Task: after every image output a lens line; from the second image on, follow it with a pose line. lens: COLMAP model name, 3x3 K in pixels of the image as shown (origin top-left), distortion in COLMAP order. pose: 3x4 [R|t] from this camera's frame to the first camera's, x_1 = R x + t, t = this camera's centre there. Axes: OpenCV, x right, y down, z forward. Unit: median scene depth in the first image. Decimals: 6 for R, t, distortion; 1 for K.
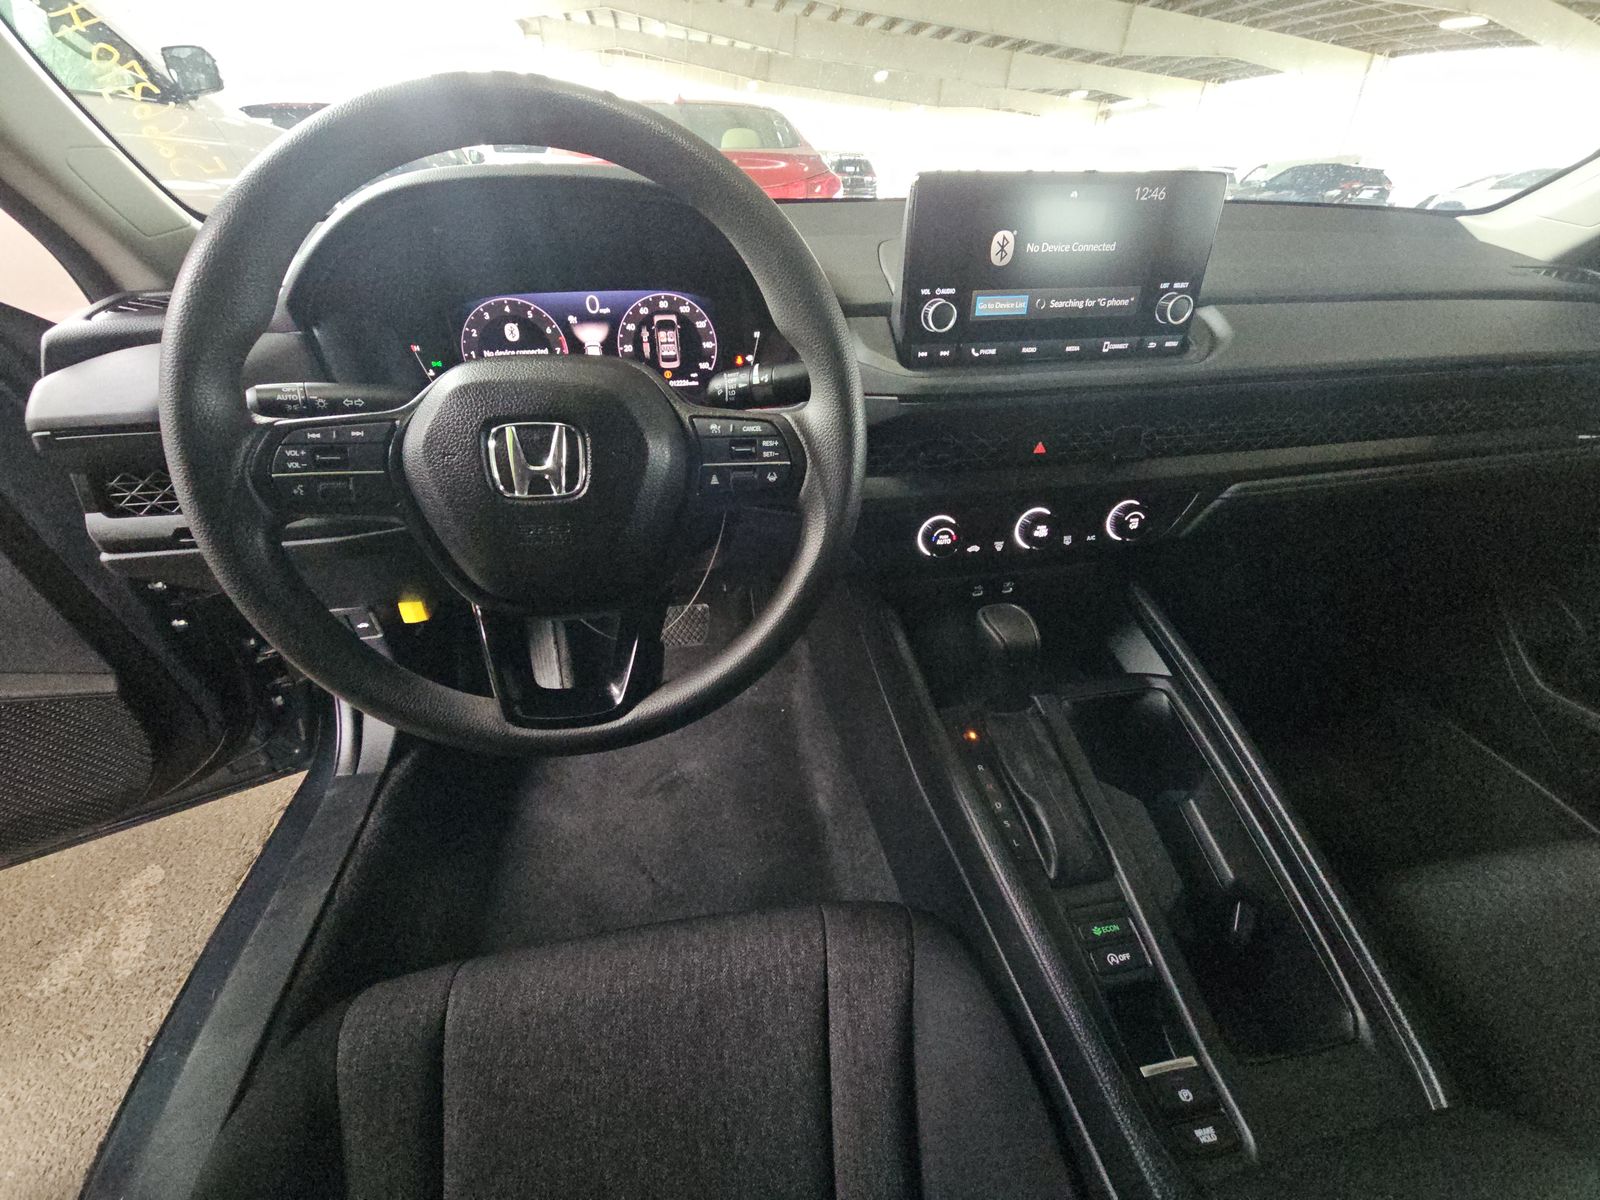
lens RADIAL K [[641.8, 0, 797.2], [0, 641.8, 597.4], [0, 0, 1]] dist [0.016117, -0.011250]
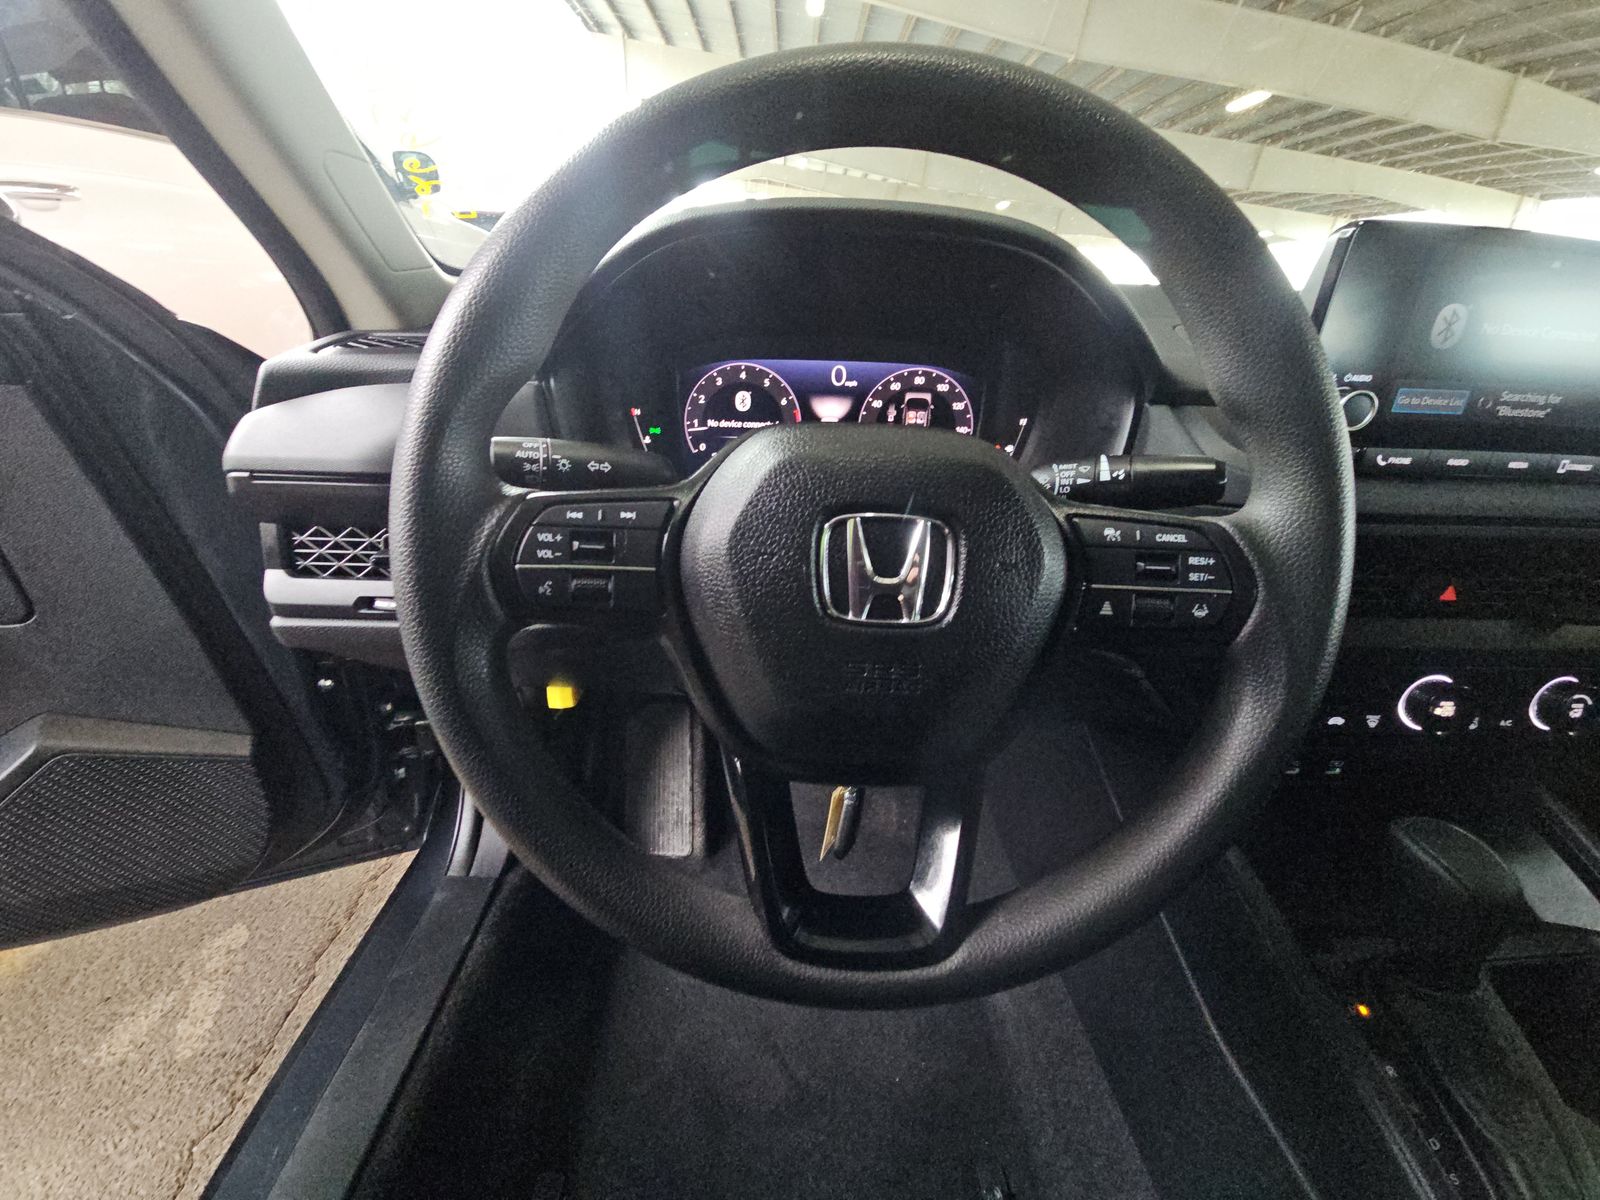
lens RADIAL K [[645.8, 0, 800.0], [0, 645.8, 600.0], [0, 0, 1]] dist [0.015841, -0.011285]
pose [[0.987148, 0.097637, -0.126516, -0.224188], [-0.113194, 0.986023, -0.122255, -0.049127], [0.112811, 0.135005, 0.984402, 0.183993]]
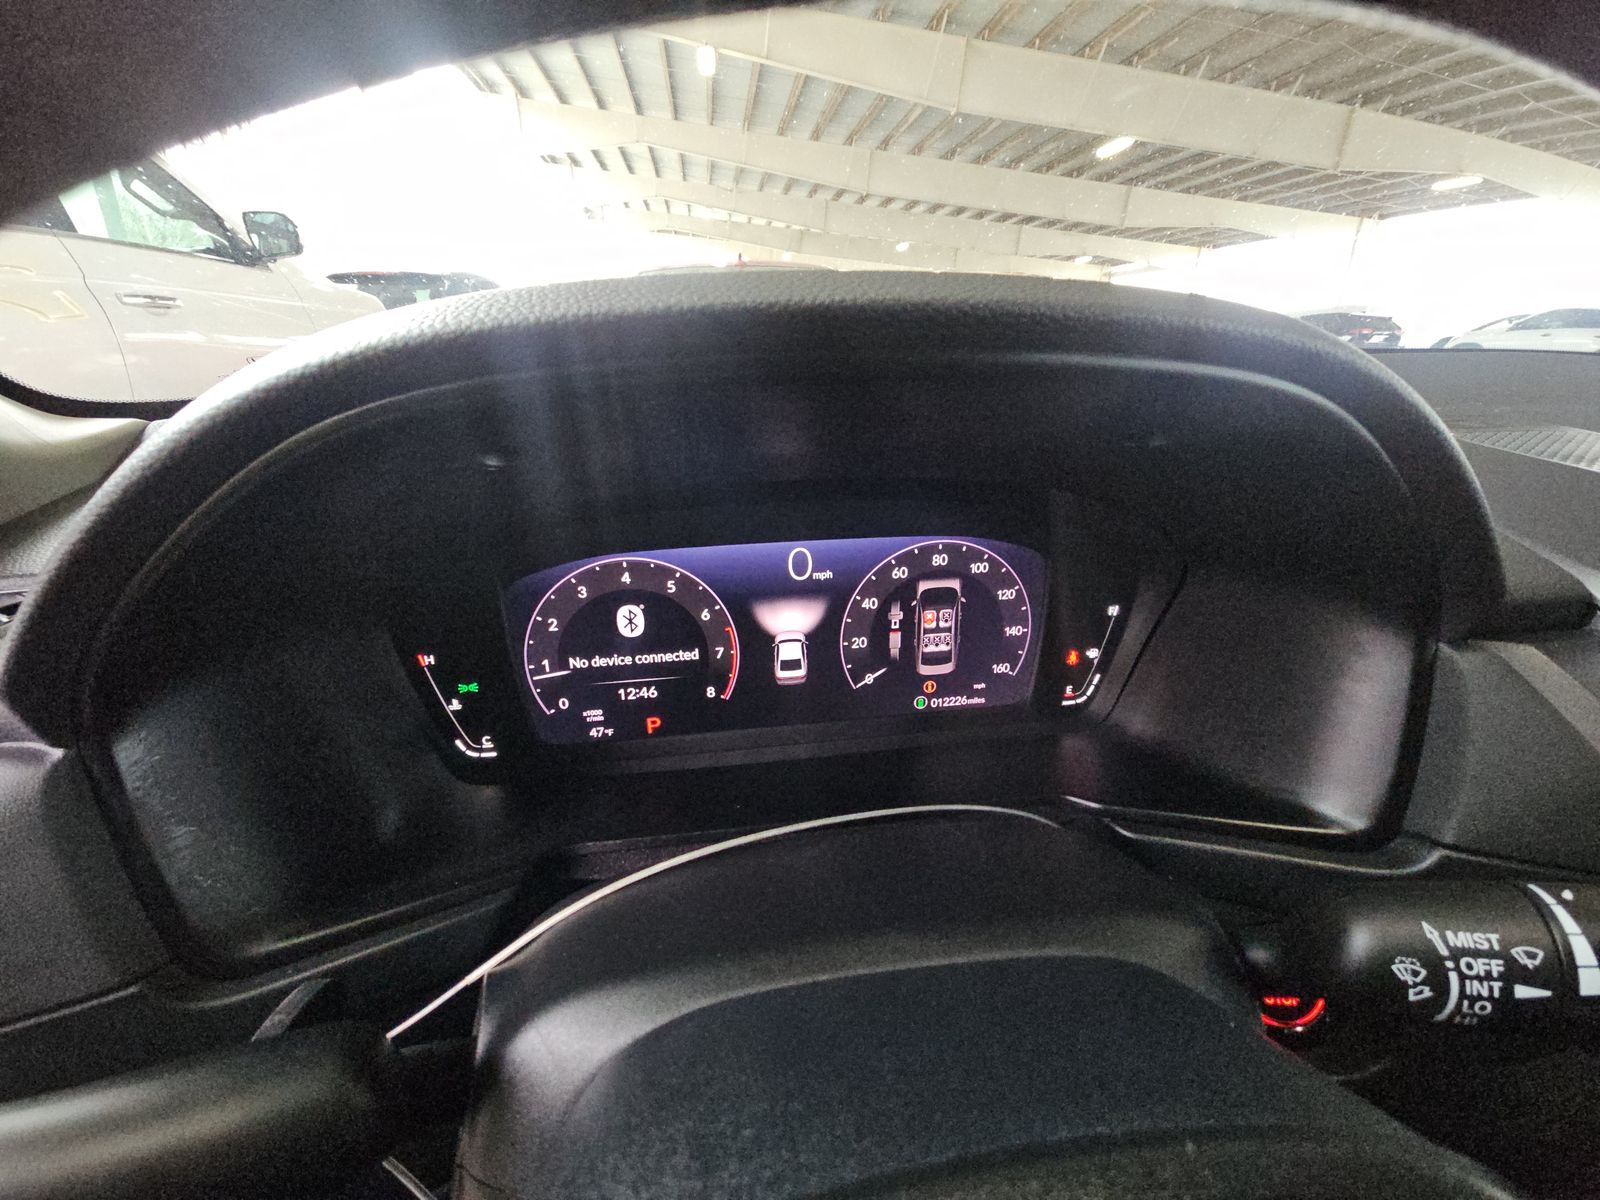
lens RADIAL K [[645.8, 0, 800.0], [0, 645.8, 600.0], [0, 0, 1]] dist [0.015841, -0.011285]
pose [[0.999347, 0.006475, -0.035561, -0.292141], [-0.012830, 0.983303, -0.181520, -0.331947], [0.033792, 0.181858, 0.982744, 0.517471]]
